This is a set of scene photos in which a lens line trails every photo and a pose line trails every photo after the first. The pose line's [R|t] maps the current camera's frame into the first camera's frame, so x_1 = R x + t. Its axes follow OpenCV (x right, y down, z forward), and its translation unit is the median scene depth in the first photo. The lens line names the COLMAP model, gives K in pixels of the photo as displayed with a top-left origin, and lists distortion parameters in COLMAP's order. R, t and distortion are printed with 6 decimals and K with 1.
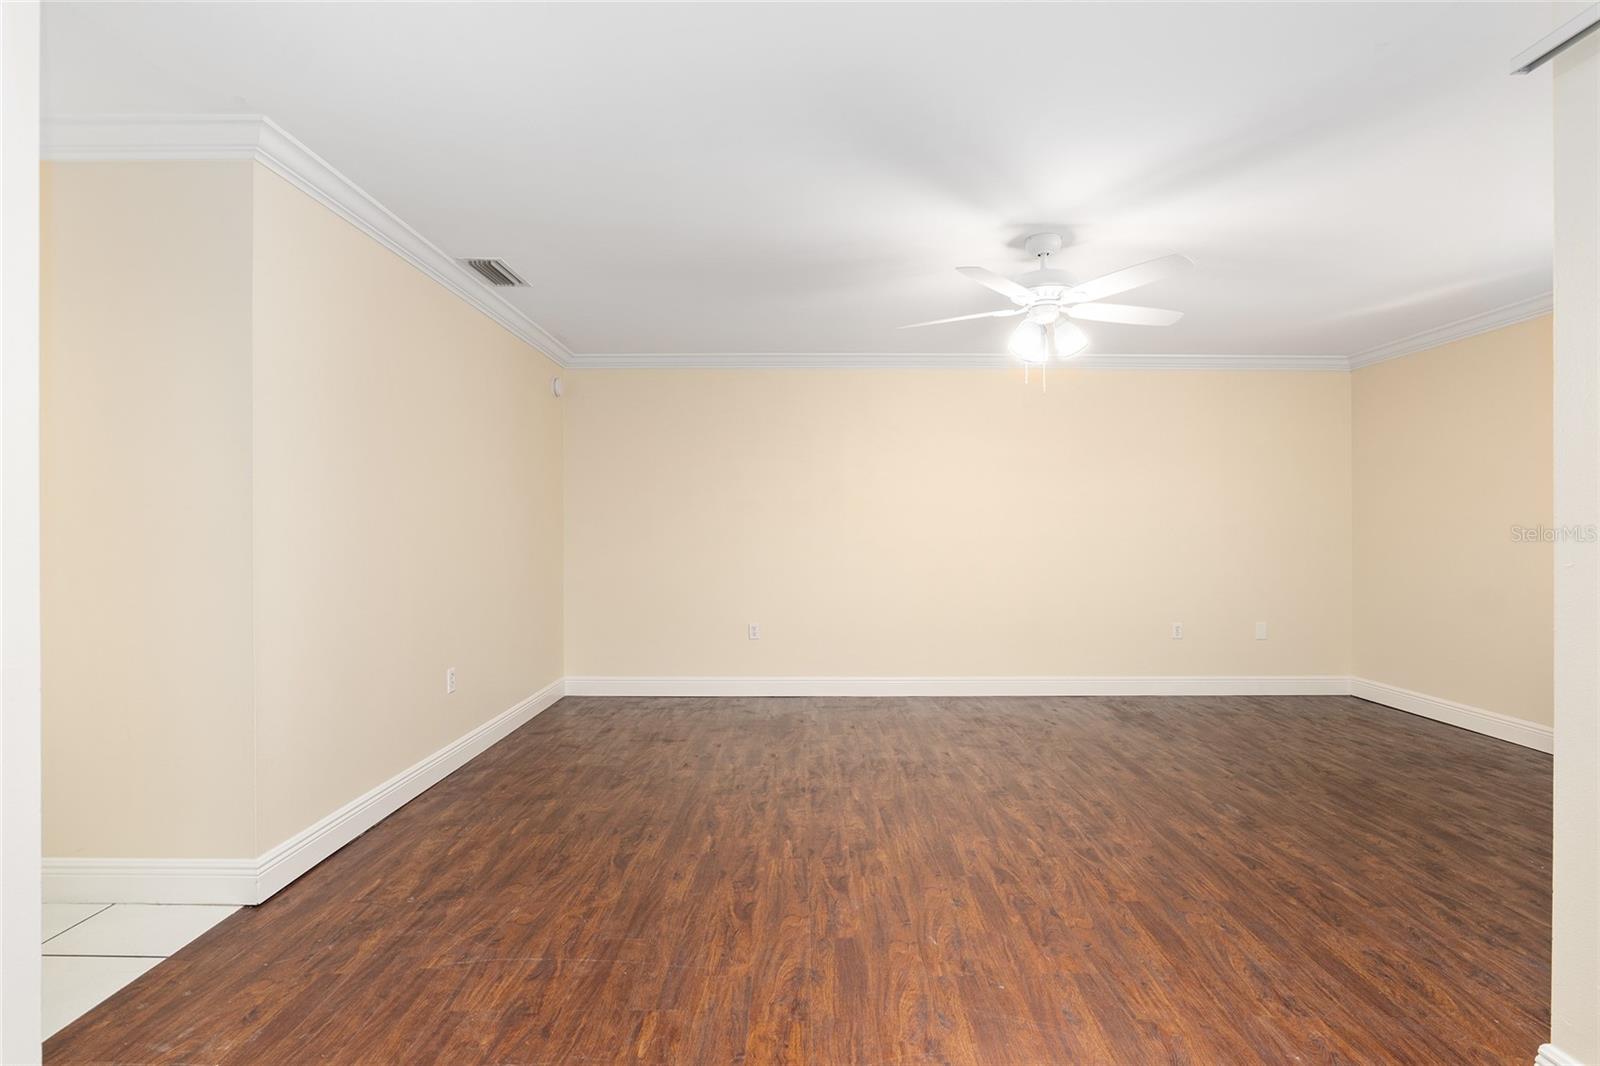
lens RADIAL K [[772.4, 0, 796.2], [0, 772.4, 533.6], [0, 0, 1]] dist [-0.001155, 0.000764]
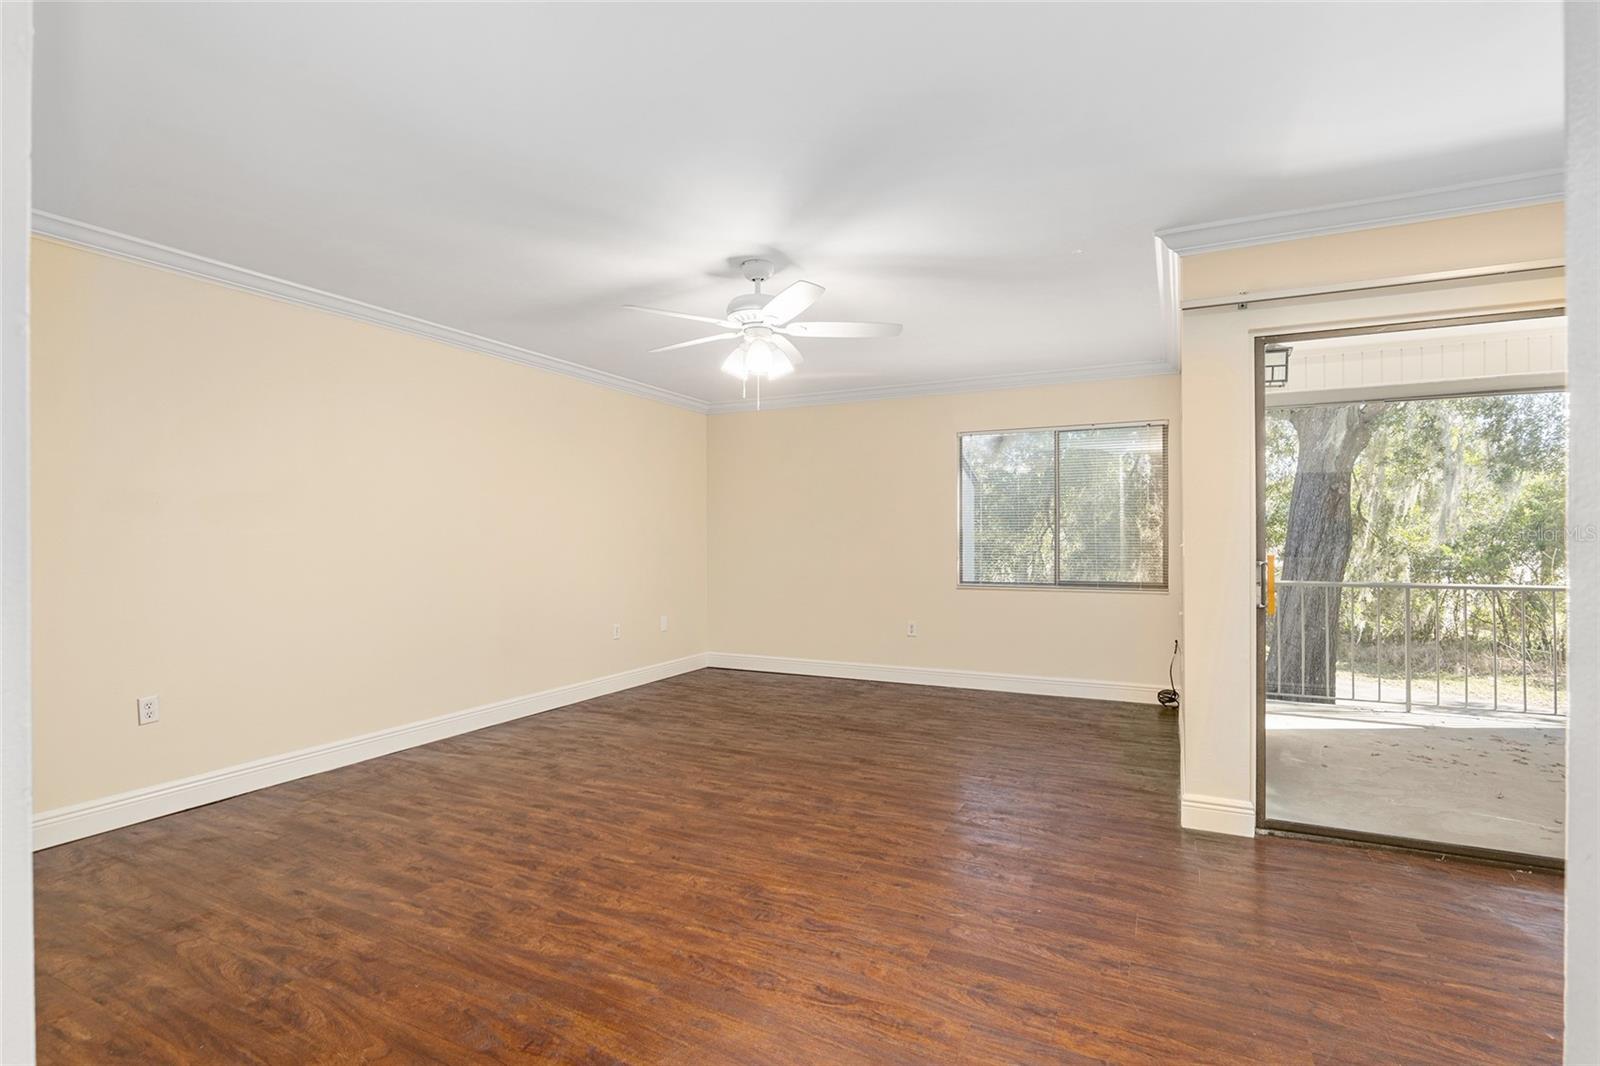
lens RADIAL K [[772.4, 0, 796.1], [0, 772.4, 535.8], [0, 0, 1]] dist [-0.001155, 0.000764]
pose [[0.435968, 0.005227, 0.899947, -0.596756], [0.002443, 0.999973, -0.006991, -0.001451], [-0.899959, 0.005247, 0.435943, 0.477558]]
